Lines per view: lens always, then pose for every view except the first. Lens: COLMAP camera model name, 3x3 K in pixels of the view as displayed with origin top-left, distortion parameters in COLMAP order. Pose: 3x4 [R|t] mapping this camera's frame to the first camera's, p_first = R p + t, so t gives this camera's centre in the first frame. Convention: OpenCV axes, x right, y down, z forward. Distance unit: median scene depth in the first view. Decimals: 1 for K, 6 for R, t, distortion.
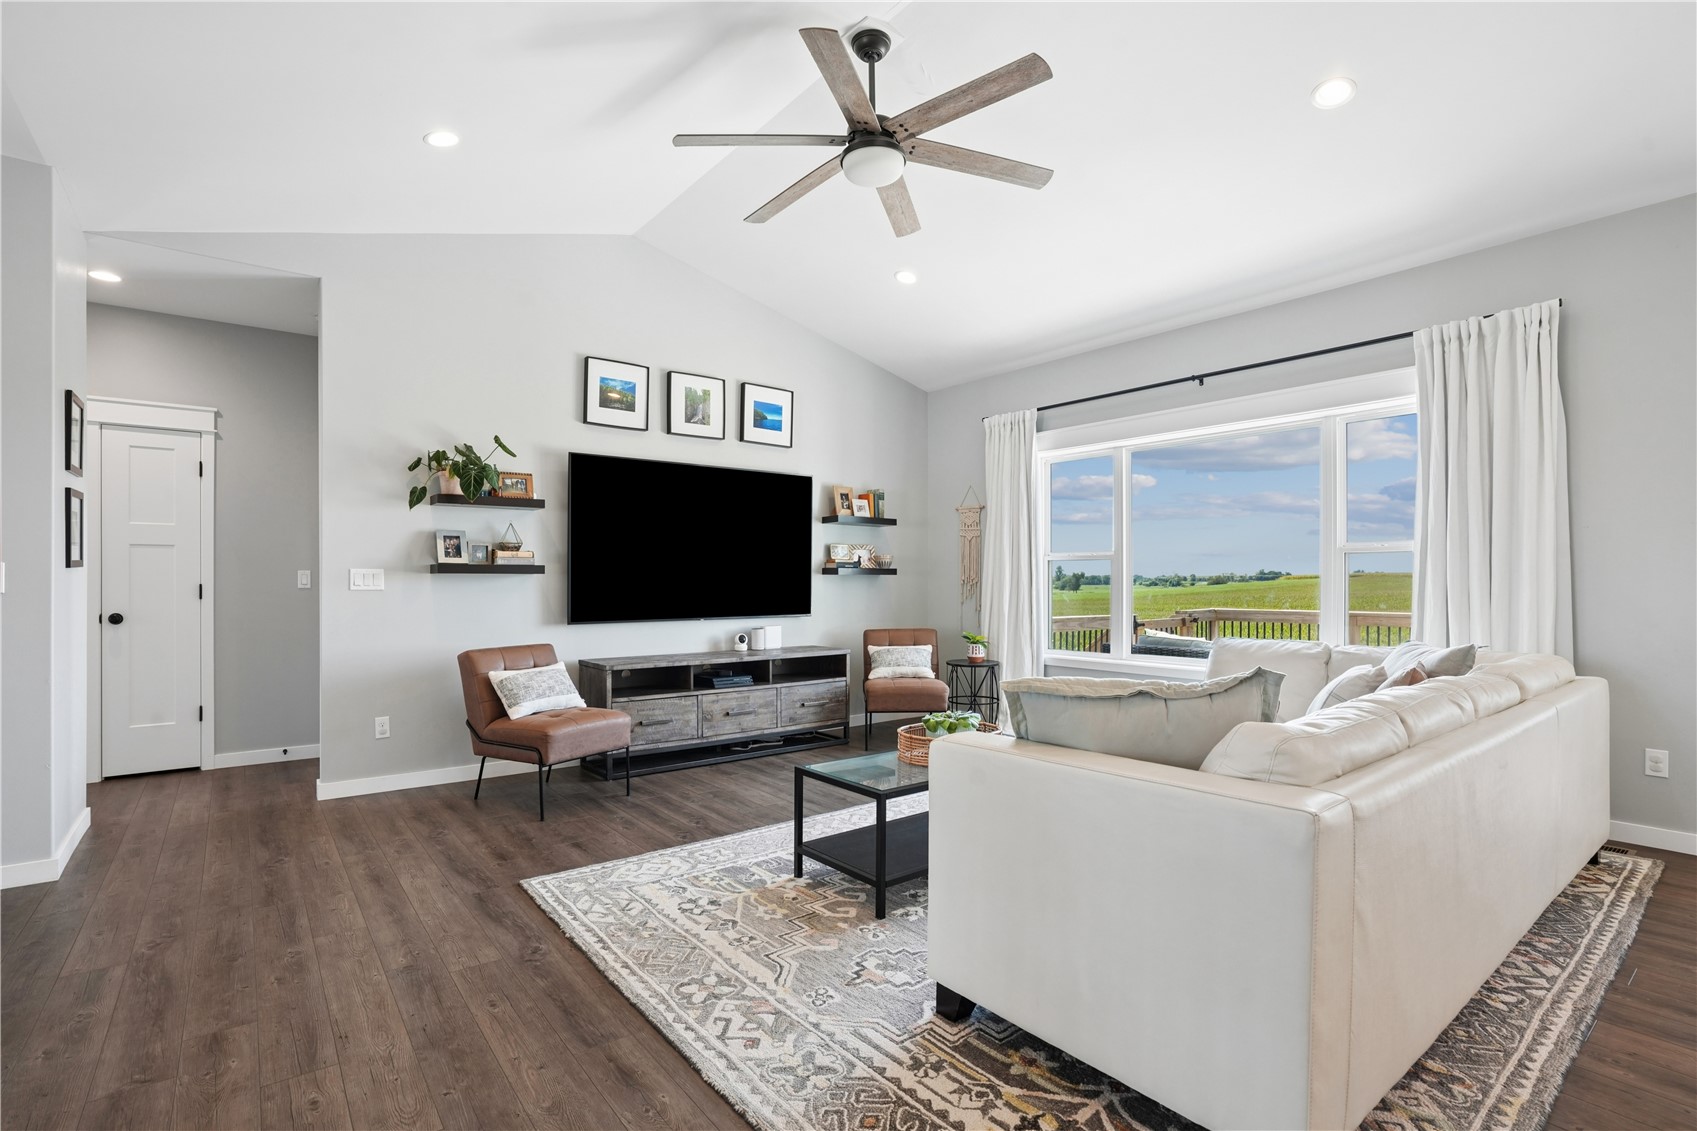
lens RADIAL K [[795.5, 0, 812.0], [0, 795.5, 572.1], [0, 0, 1]] dist [-0.008831, 0.008575]
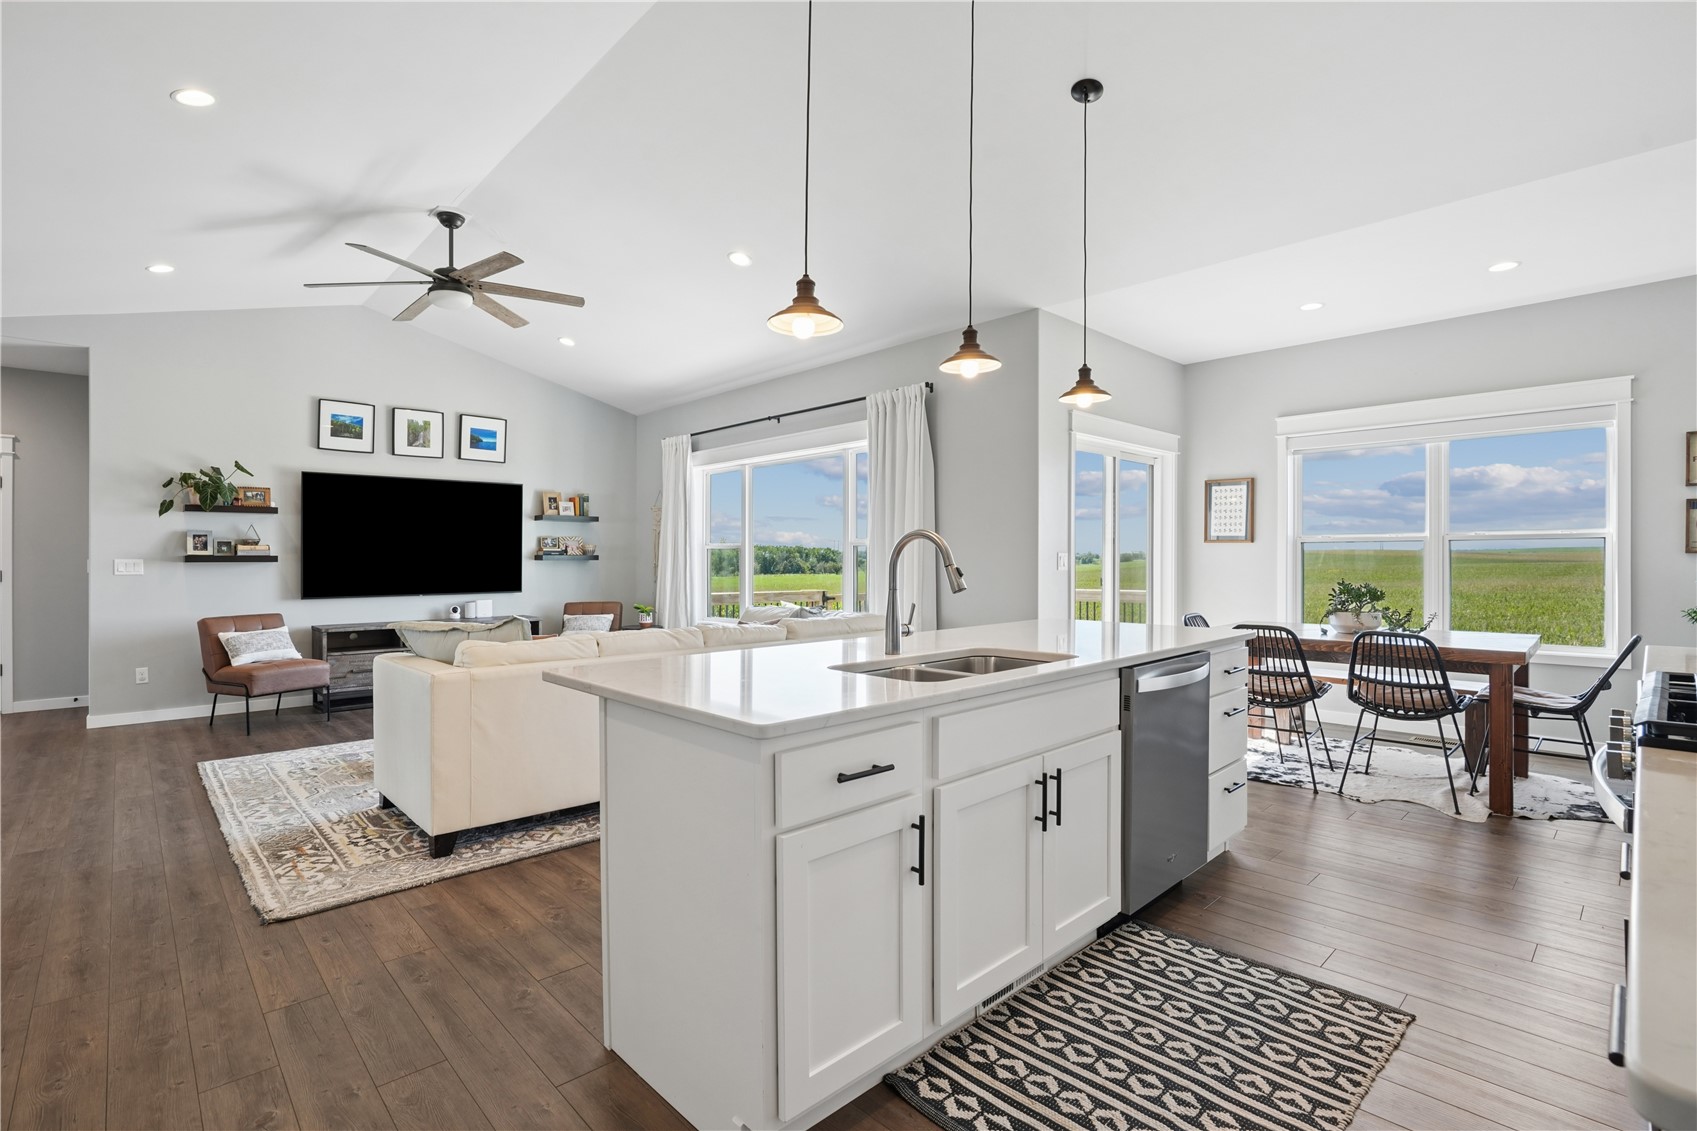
lens RADIAL K [[795.5, 0, 801.8], [0, 795.5, 550.9], [0, 0, 1]] dist [-0.008831, 0.008575]
pose [[0.997271, -0.001838, 0.073806, 0.421020], [0.001712, 0.999997, 0.001772, -0.016408], [-0.073809, -0.001640, 0.997271, -0.384740]]
